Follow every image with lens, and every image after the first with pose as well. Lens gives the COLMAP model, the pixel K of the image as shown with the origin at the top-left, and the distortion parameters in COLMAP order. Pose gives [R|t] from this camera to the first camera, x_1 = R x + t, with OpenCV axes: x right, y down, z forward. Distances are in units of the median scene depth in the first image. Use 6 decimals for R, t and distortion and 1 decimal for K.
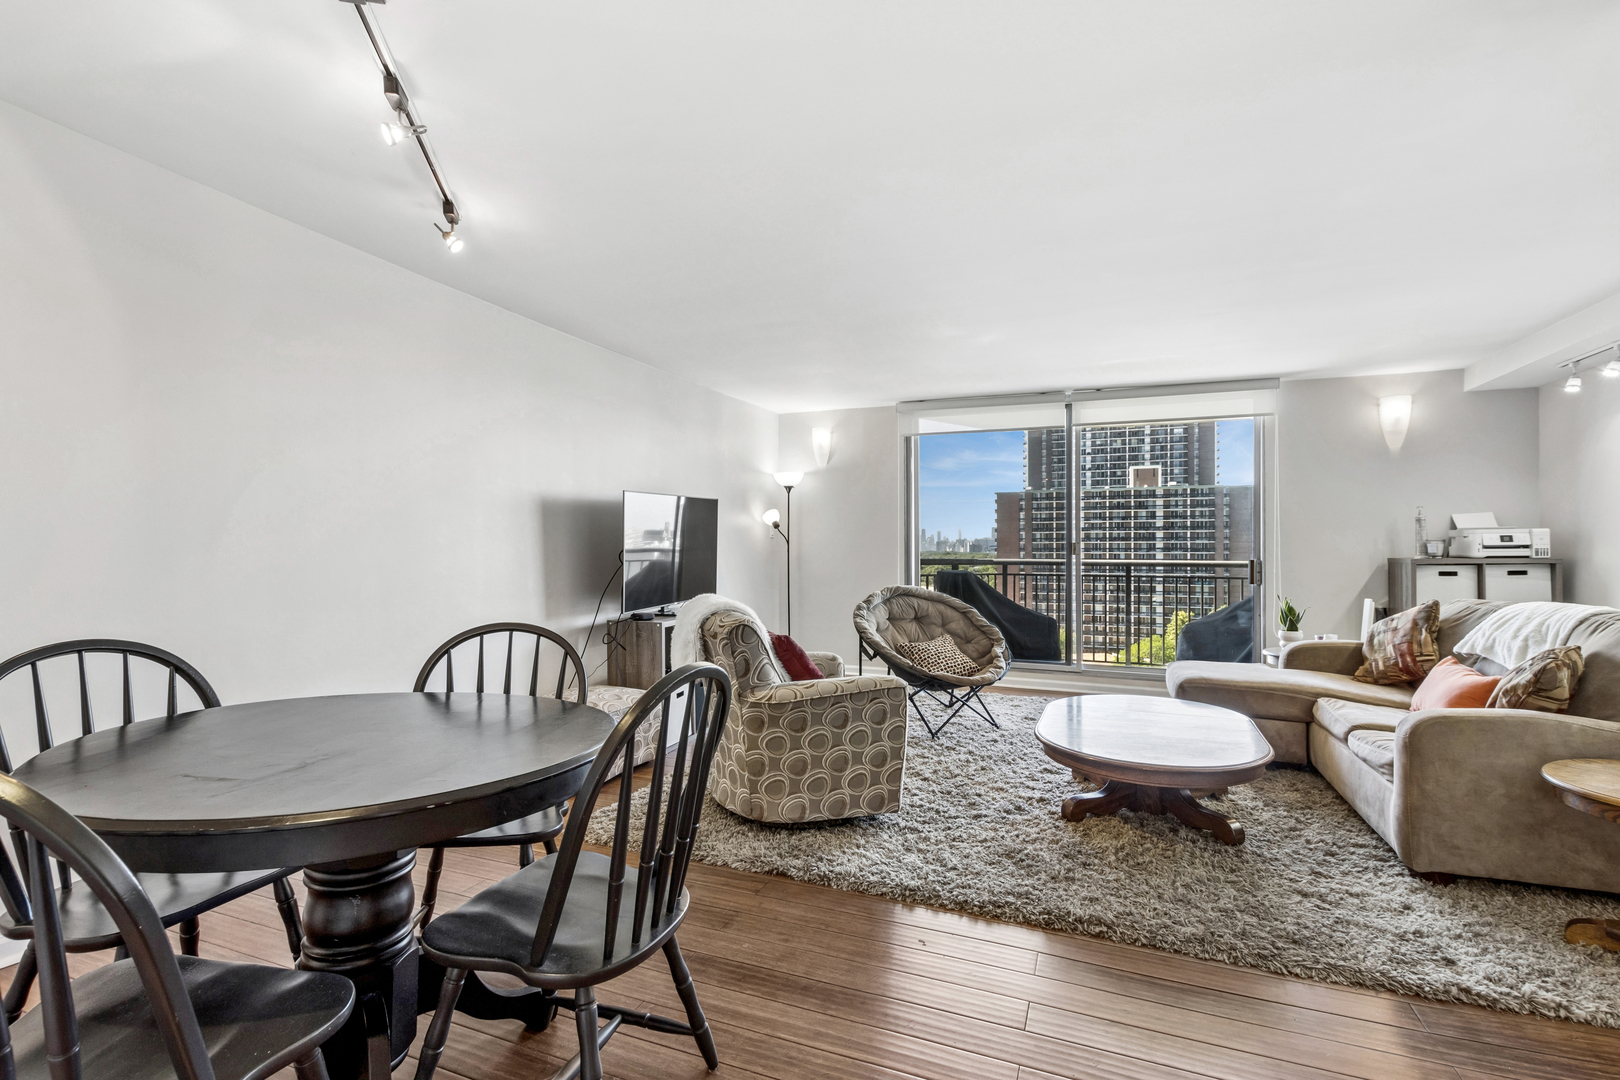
lens RADIAL K [[730.0, 0, 808.3], [0, 730.0, 560.5], [0, 0, 1]] dist [-0.000235, 0.000571]
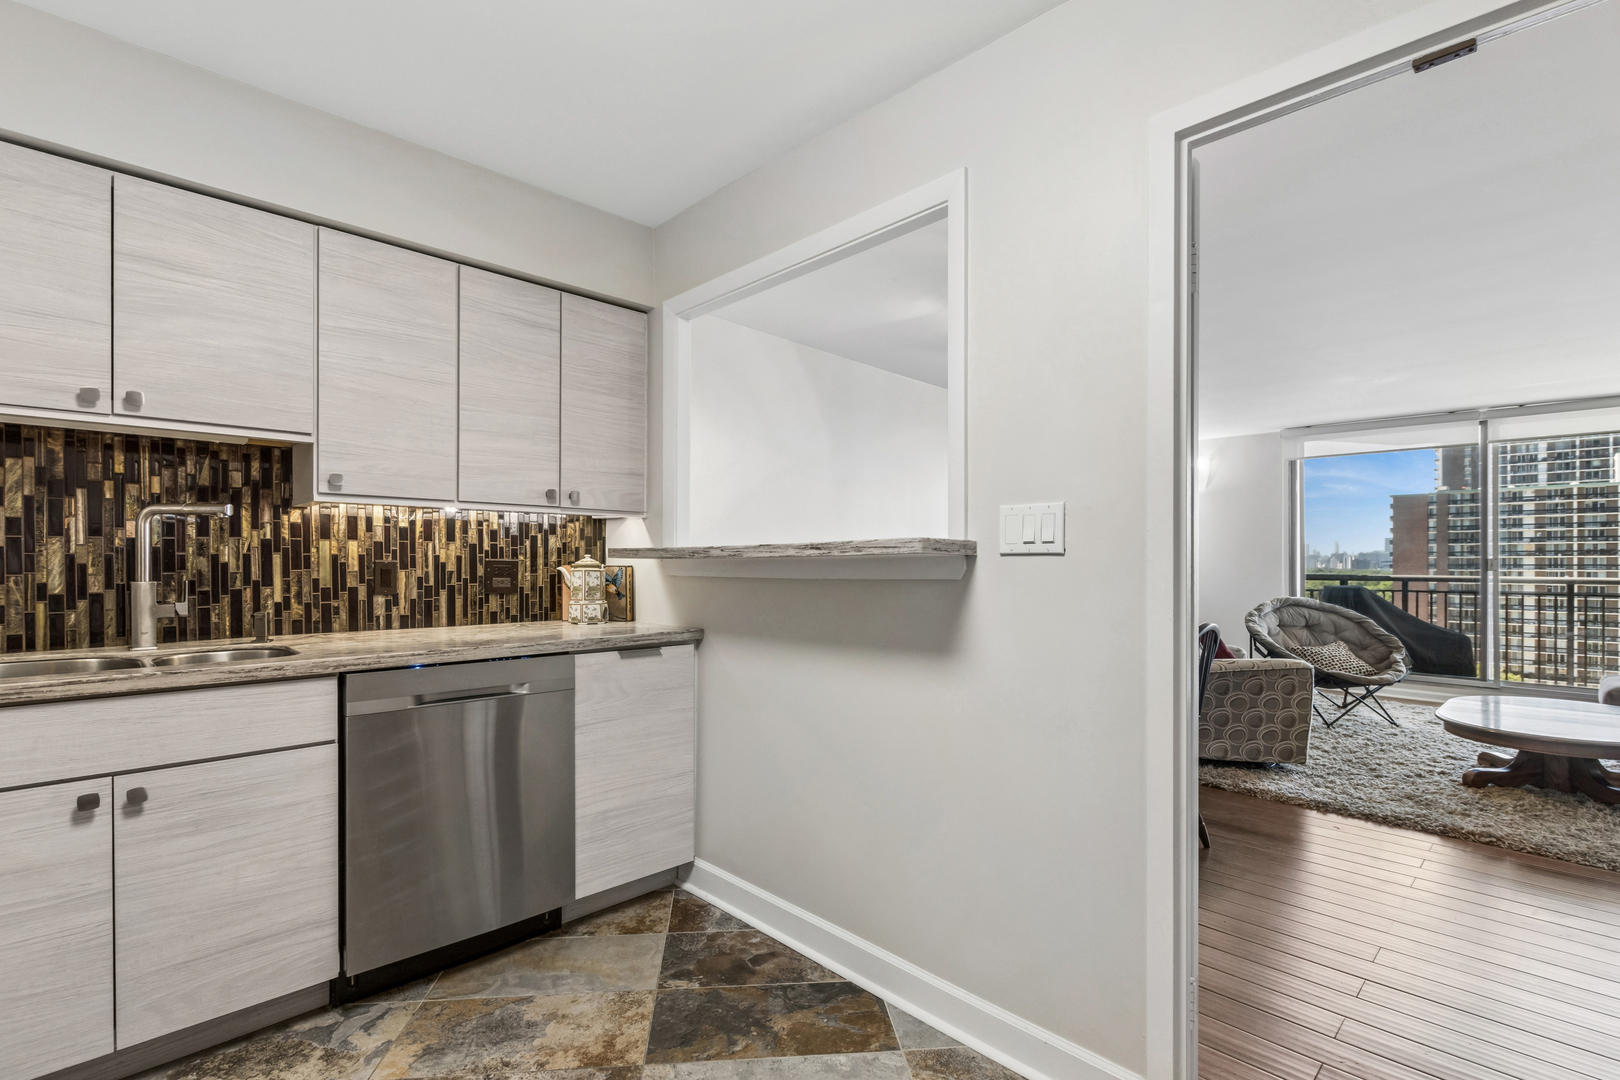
lens RADIAL K [[747.1, 0, 803.6], [0, 747.1, 563.3], [0, 0, 1]] dist [0.001473, -0.002067]
pose [[0.915154, 0.003497, -0.403089, -0.104098], [-0.009975, 0.999853, -0.013973, 0.006542], [0.402981, 0.016808, 0.915054, -0.387600]]
